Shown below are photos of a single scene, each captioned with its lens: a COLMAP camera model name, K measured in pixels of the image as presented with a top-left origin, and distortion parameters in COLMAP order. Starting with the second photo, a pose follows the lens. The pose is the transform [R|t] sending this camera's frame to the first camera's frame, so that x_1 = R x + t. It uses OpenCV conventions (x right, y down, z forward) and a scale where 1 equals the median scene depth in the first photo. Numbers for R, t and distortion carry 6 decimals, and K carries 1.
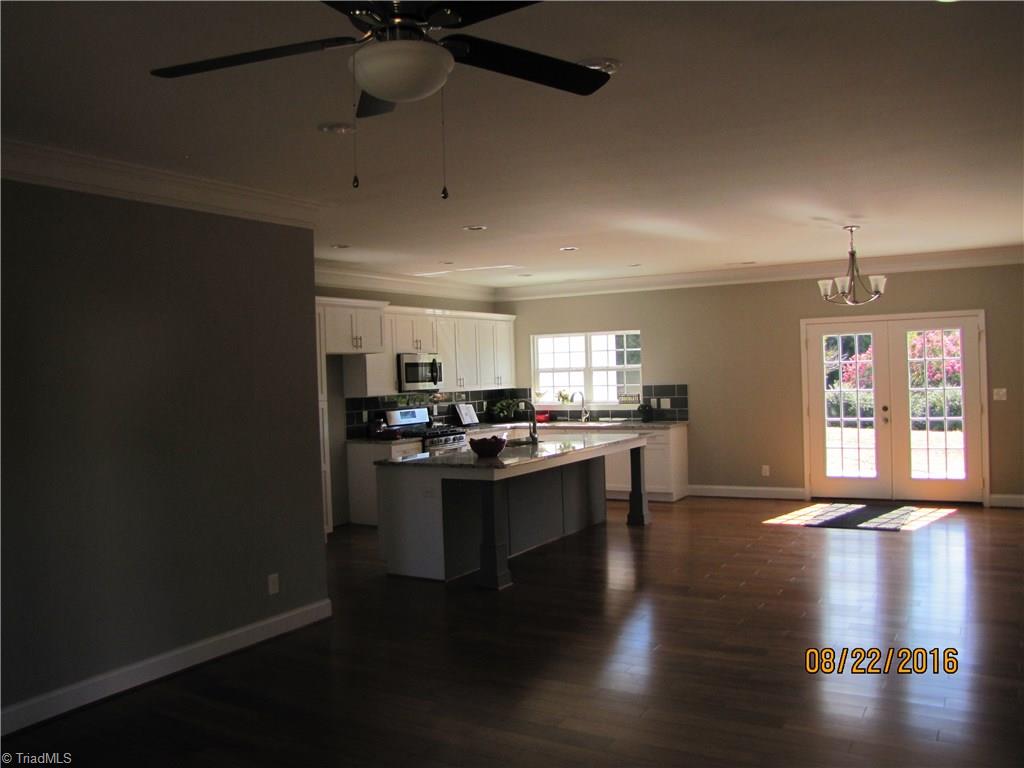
lens RADIAL K [[855.0, 0, 515.4], [0, 855.0, 383.9], [0, 0, 1]] dist [-0.182295, 0.146709]
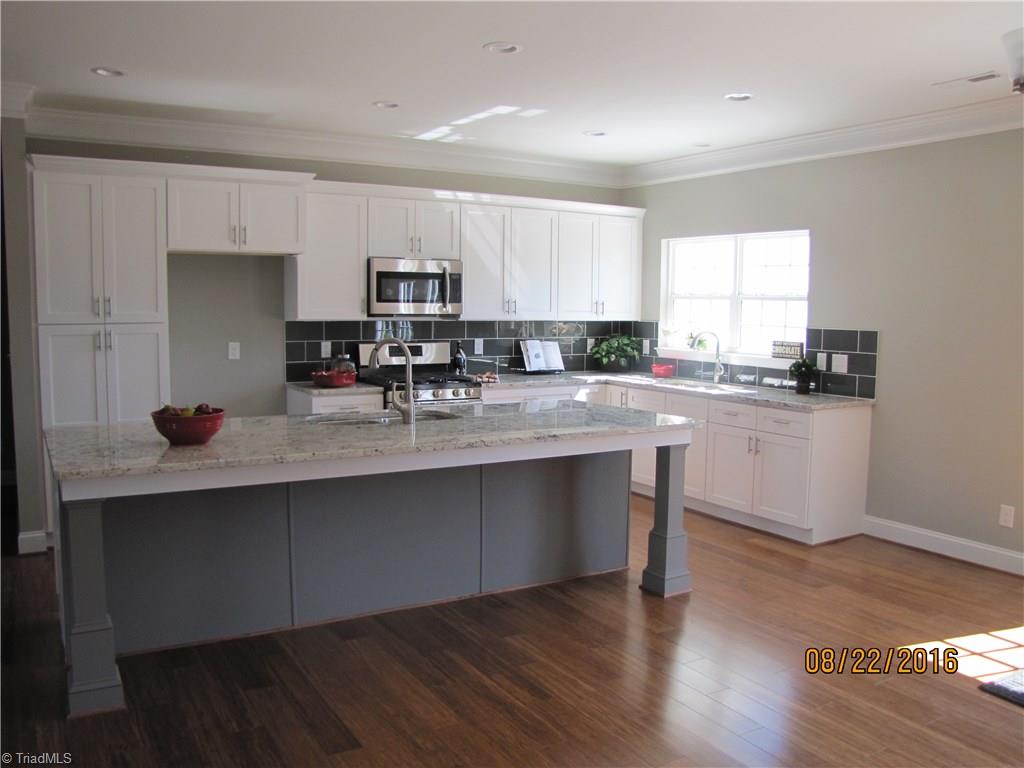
lens RADIAL K [[855.0, 0, 509.8], [0, 855.0, 386.1], [0, 0, 1]] dist [-0.182295, 0.146709]
pose [[0.880912, 0.088016, -0.465023, 0.257270], [-0.046786, 0.993937, 0.099496, -0.006546], [0.470961, -0.065891, 0.879690, 0.448693]]
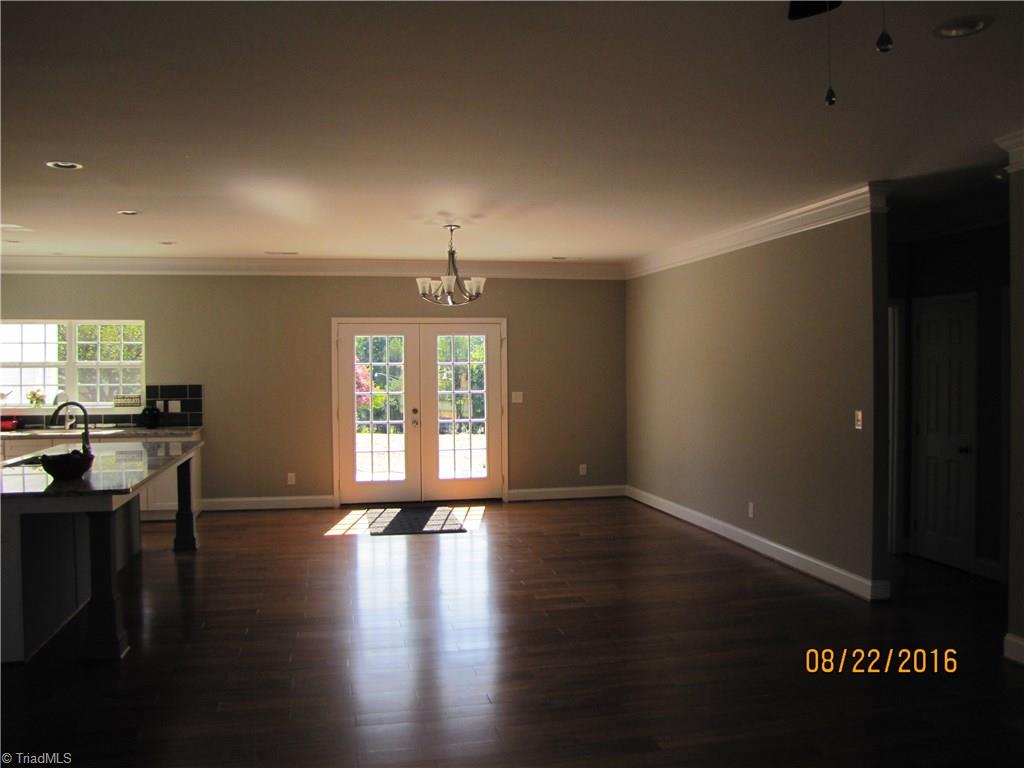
lens RADIAL K [[855.0, 0, 518.2], [0, 855.0, 377.7], [0, 0, 1]] dist [-0.182295, 0.146709]
pose [[0.727600, 0.018672, 0.685747, -0.161468], [-0.009666, 0.999809, -0.016969, 0.005054], [-0.685933, 0.005718, 0.727642, 0.150321]]
